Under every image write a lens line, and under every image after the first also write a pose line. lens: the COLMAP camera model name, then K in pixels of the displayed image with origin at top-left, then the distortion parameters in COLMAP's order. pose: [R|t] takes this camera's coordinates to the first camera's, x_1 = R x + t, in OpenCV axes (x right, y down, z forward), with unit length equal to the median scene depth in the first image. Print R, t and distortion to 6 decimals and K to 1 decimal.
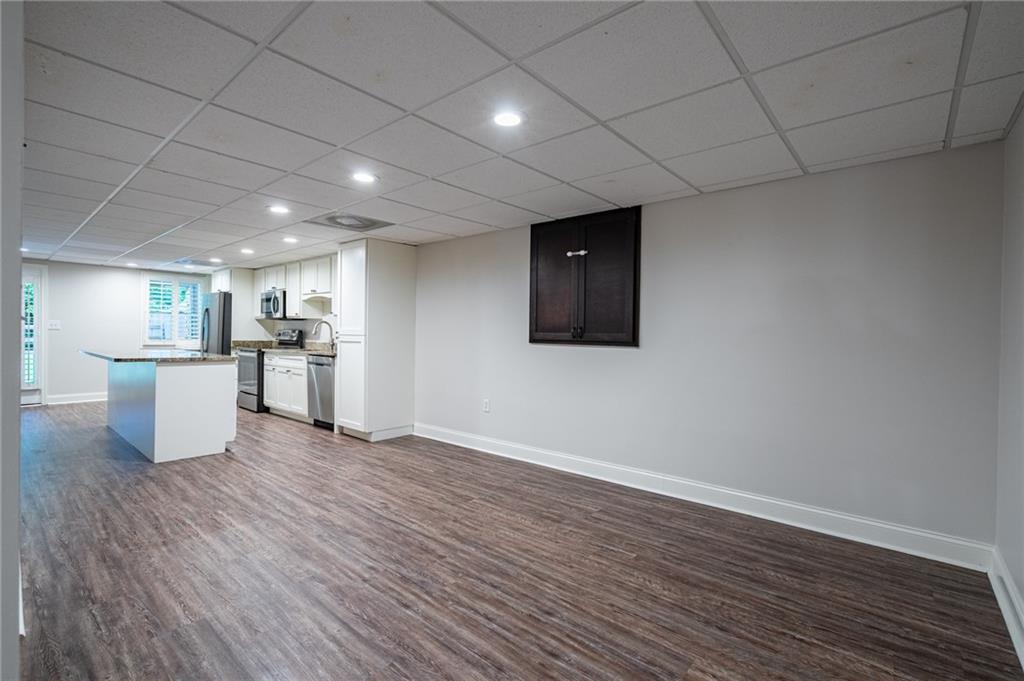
lens RADIAL K [[464.4, 0, 508.4], [0, 464.4, 319.8], [0, 0, 1]] dist [-0.001273, -0.001034]
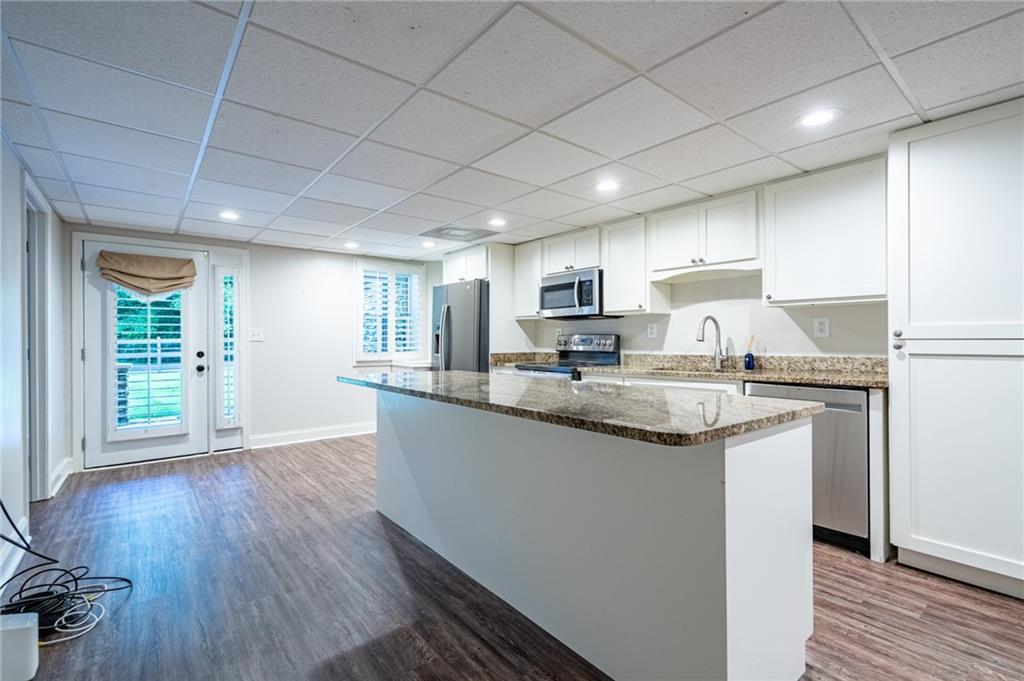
lens RADIAL K [[464.4, 0, 514.3], [0, 464.4, 345.1], [0, 0, 1]] dist [-0.001273, -0.001034]
pose [[0.983783, -0.019205, -0.178331, -0.451343], [0.026450, 0.998915, 0.038336, 0.008610], [0.177401, -0.042431, 0.983223, 0.365402]]
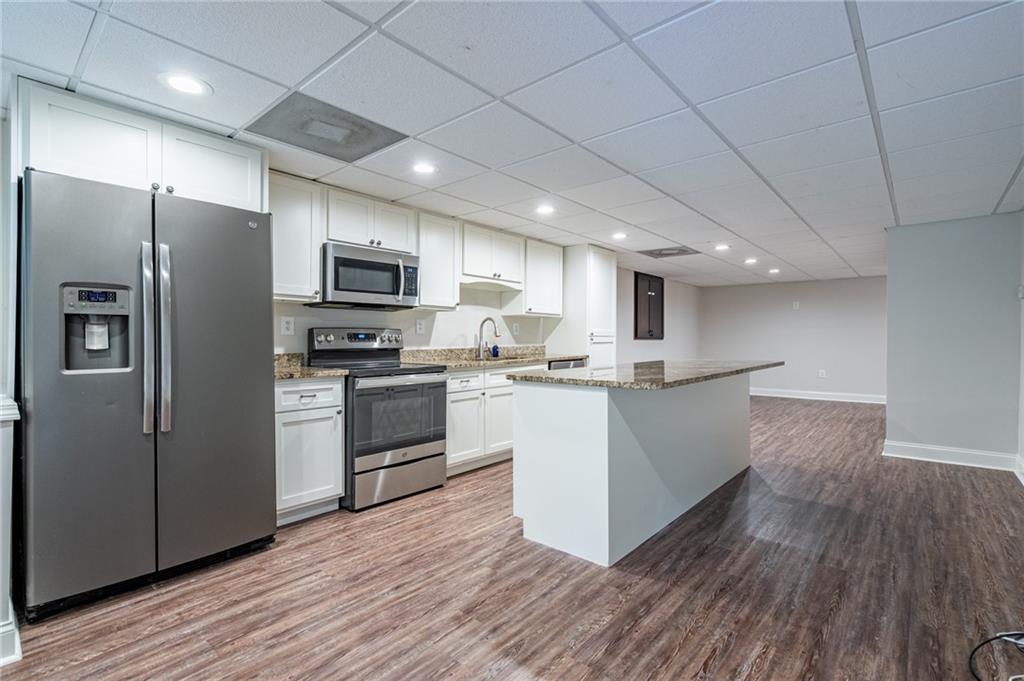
lens RADIAL K [[464.4, 0, 519.3], [0, 464.4, 343.9], [0, 0, 1]] dist [-0.001273, -0.001034]
pose [[-0.001378, -0.028585, 0.999590, -0.953980], [-0.031173, 0.999107, 0.028528, 0.018255], [-0.999513, -0.031121, -0.002268, 0.817886]]
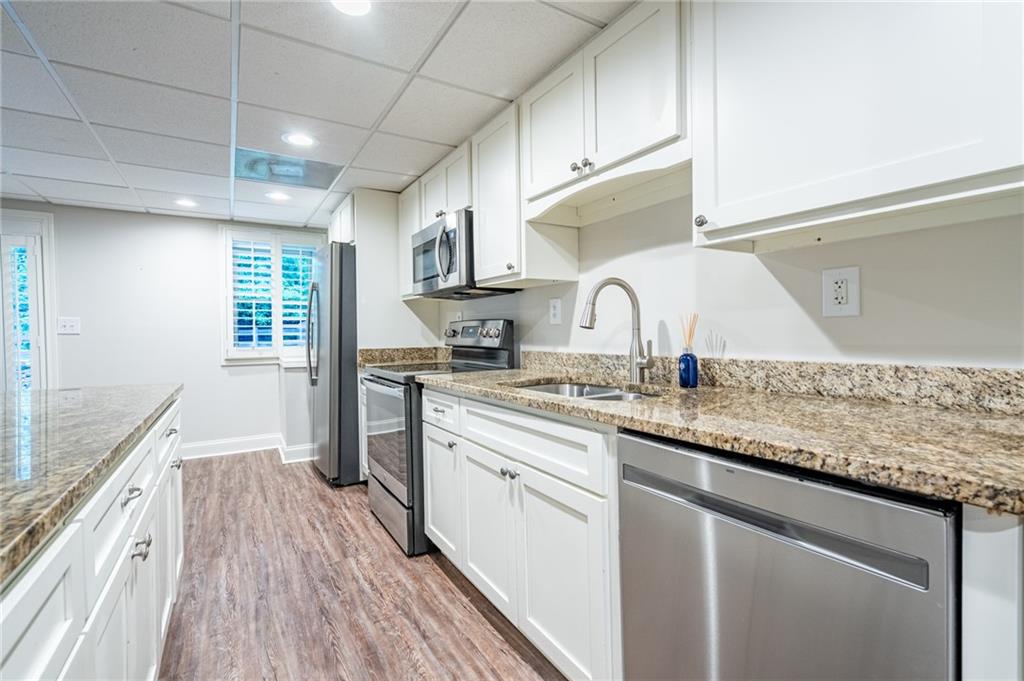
lens RADIAL K [[464.4, 0, 512.1], [0, 464.4, 341.6], [0, 0, 1]] dist [-0.001273, -0.001034]
pose [[0.953559, -0.020775, -0.300487, -0.320359], [0.036483, 0.998240, 0.046757, 0.021545], [0.298987, -0.055548, 0.952639, 0.619265]]
